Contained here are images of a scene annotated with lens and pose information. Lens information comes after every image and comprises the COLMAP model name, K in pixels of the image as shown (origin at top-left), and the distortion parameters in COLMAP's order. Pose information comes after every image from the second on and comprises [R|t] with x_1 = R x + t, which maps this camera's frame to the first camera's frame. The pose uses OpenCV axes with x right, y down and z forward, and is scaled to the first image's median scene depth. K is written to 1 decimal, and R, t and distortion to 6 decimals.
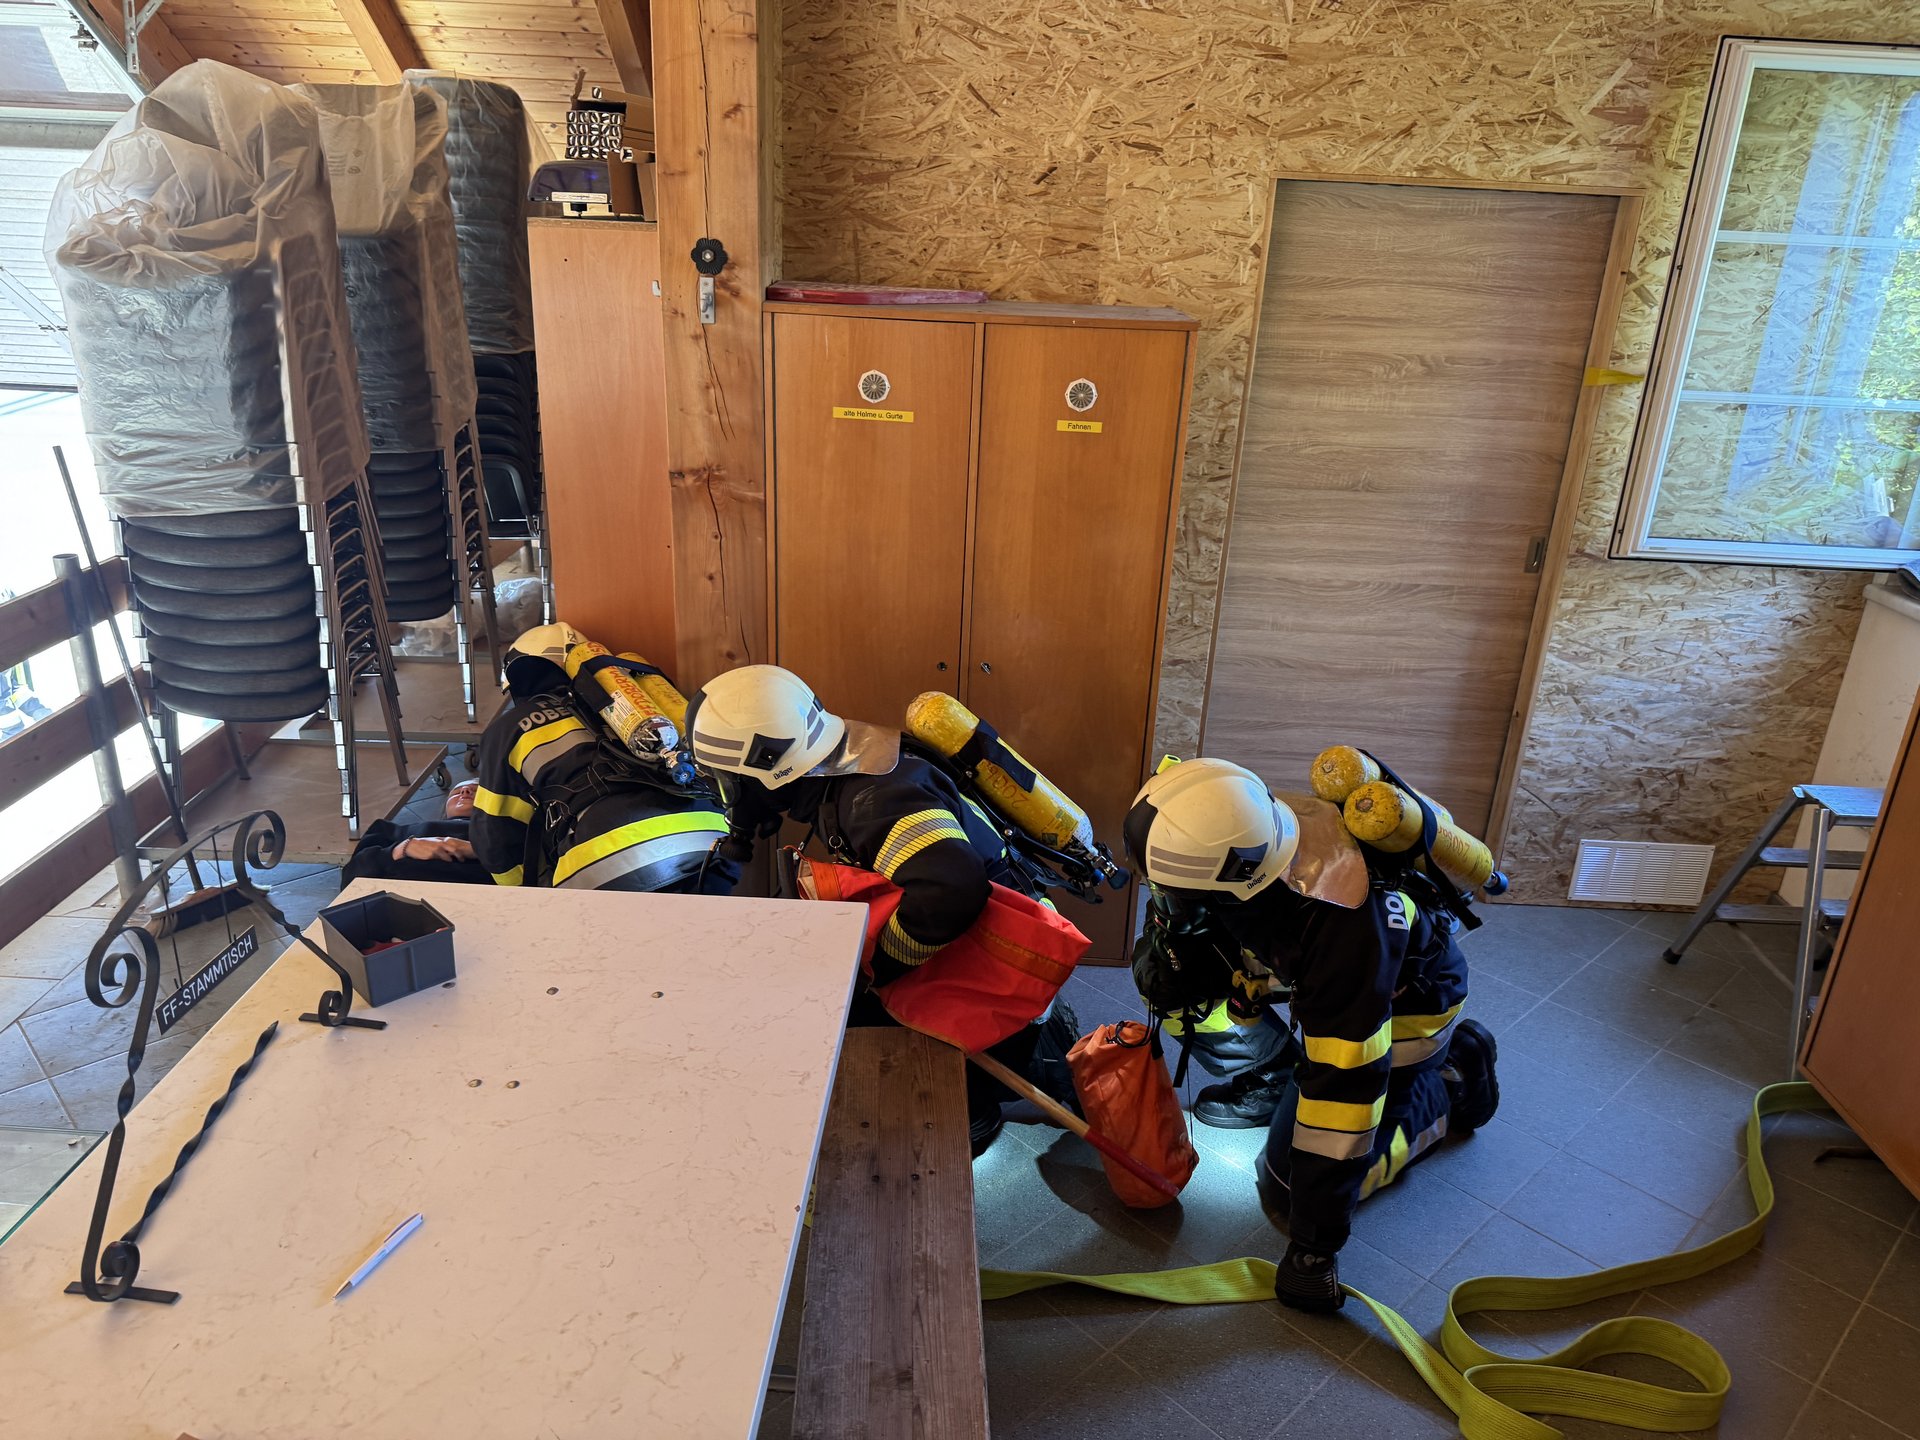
lens RADIAL K [[1375.0, 0, 951.7], [0, 1375.0, 726.4], [0, 0, 1]] dist [0.026567, -0.029263]
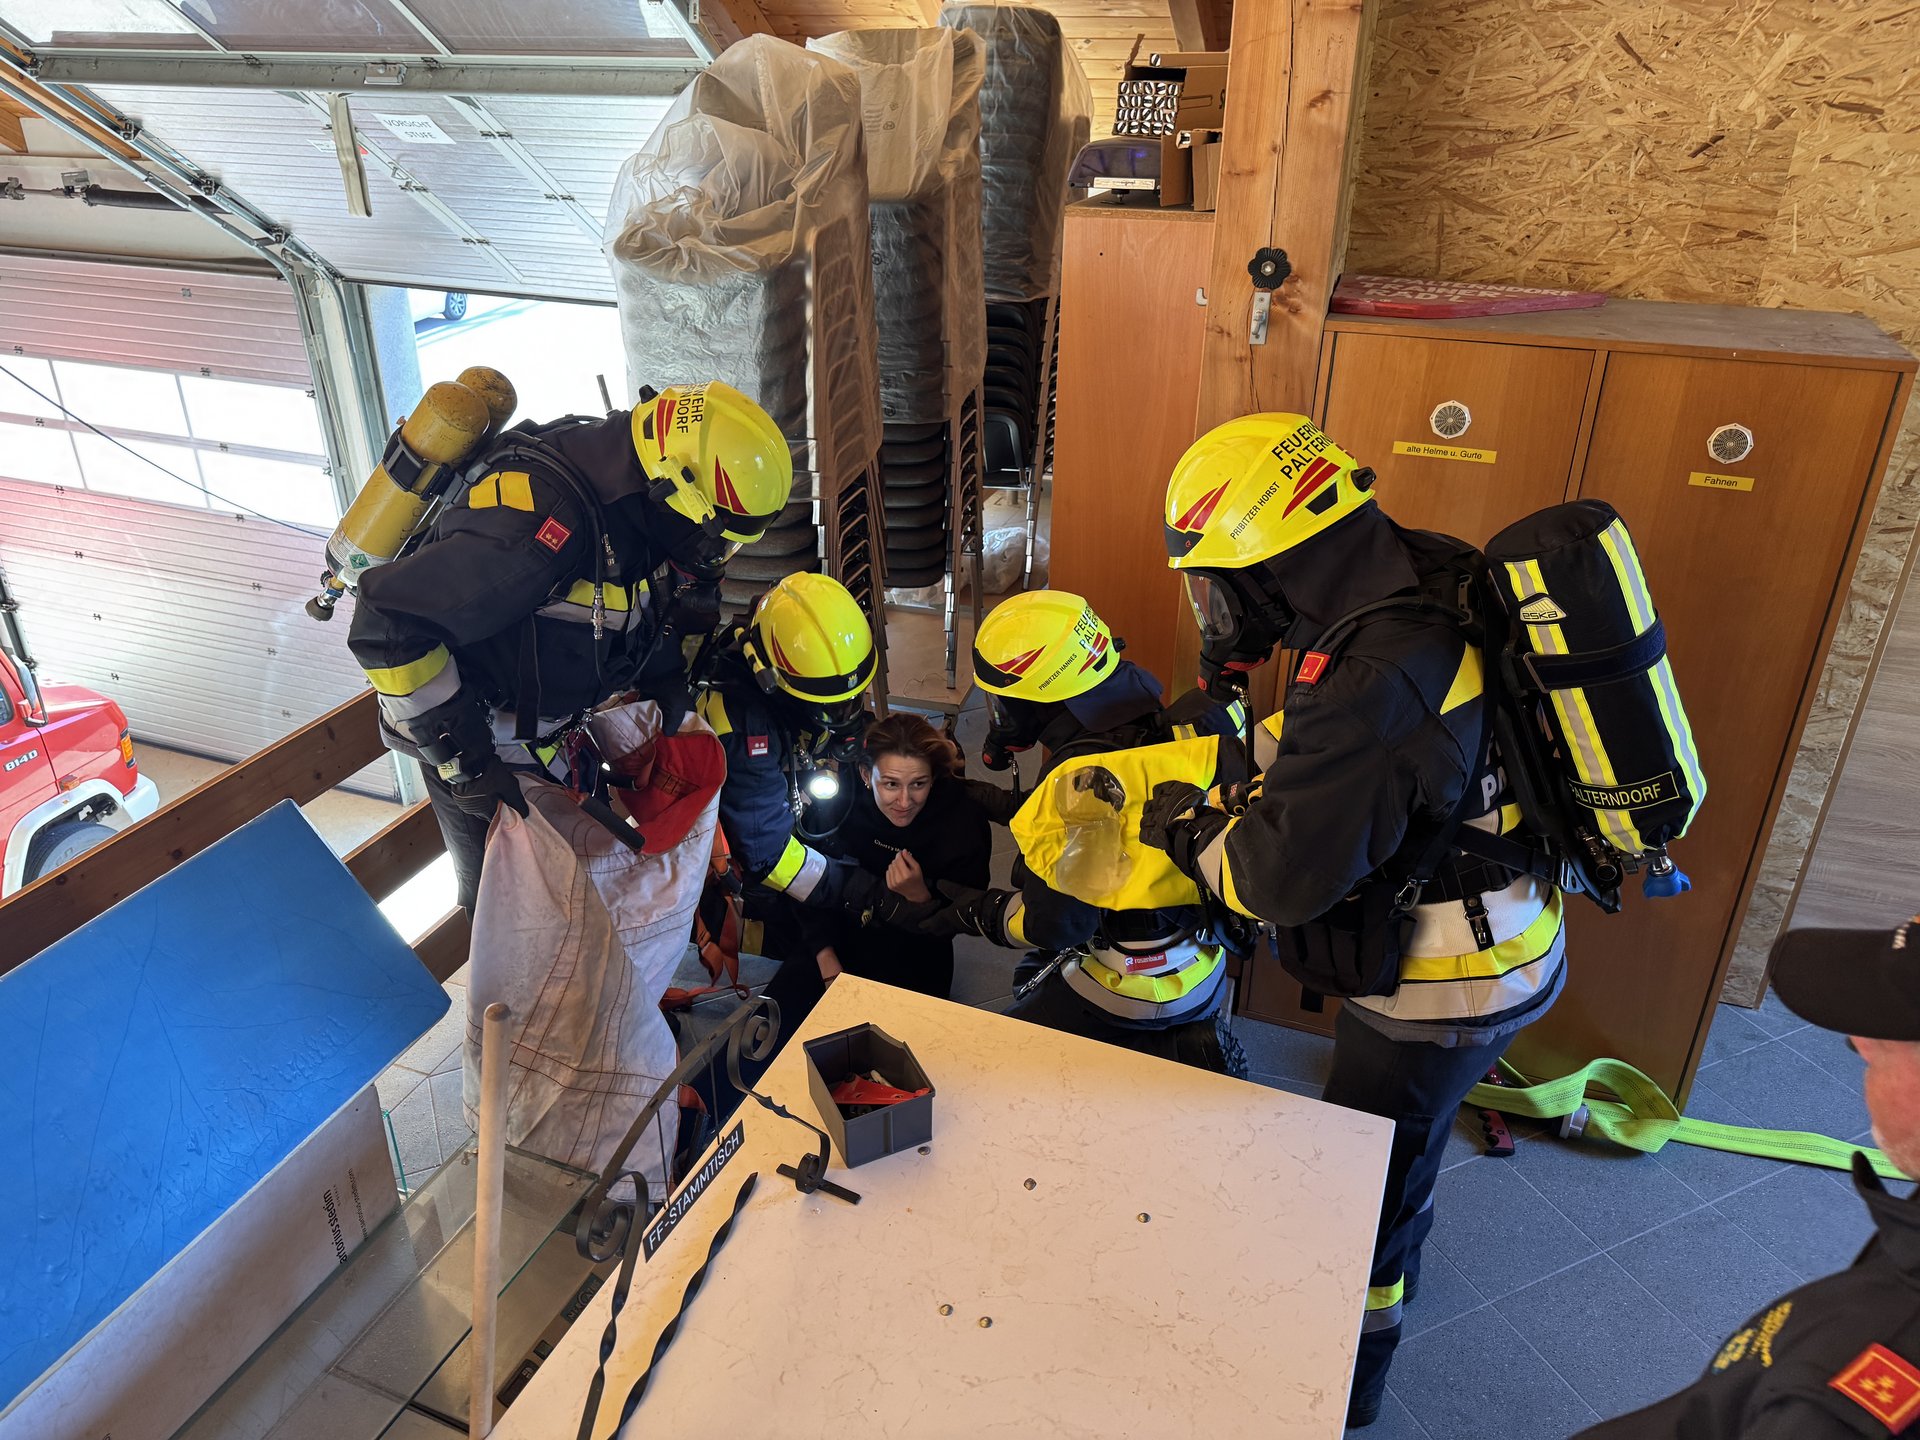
lens RADIAL K [[1375.0, 0, 947.7], [0, 1375.0, 708.8], [0, 0, 1]] dist [0.026567, -0.029263]
pose [[0.943383, 0.113959, -0.311516, -0.057480], [-0.087002, 0.991262, 0.099151, -0.119517], [0.320093, -0.066435, 0.945054, 0.091258]]
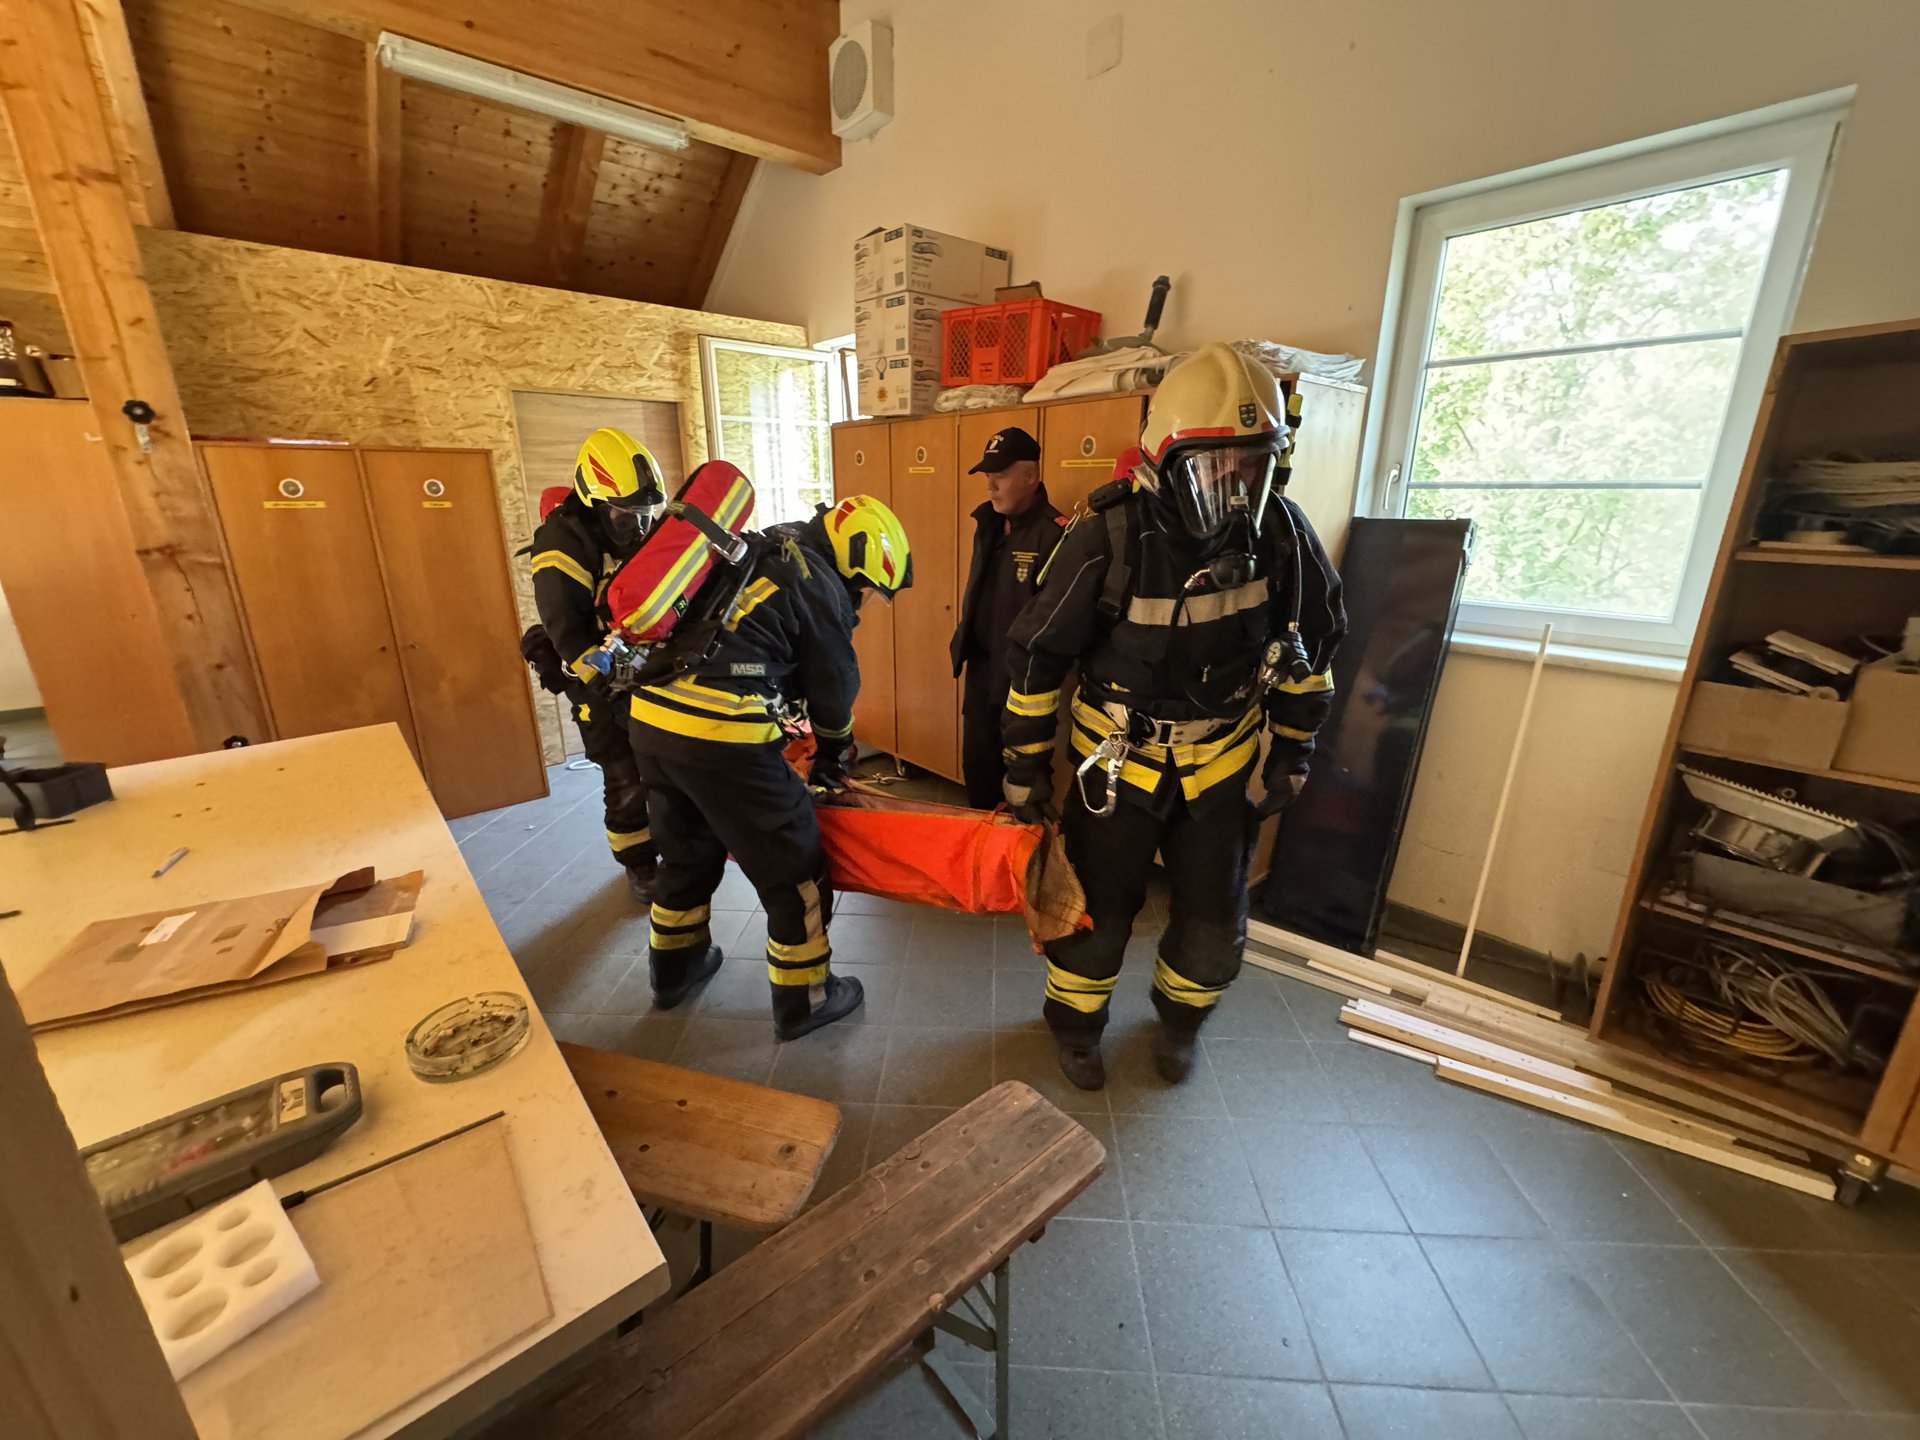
lens RADIAL K [[775.5, 0, 954.3], [0, 775.5, 718.4], [0, 0, 1]] dist [0.002745, -0.000850]
pose [[0.737664, -0.233772, 0.633406, -0.115774], [0.276458, 0.960476, 0.032522, 0.205920], [-0.615974, 0.151119, 0.773136, -0.200815]]
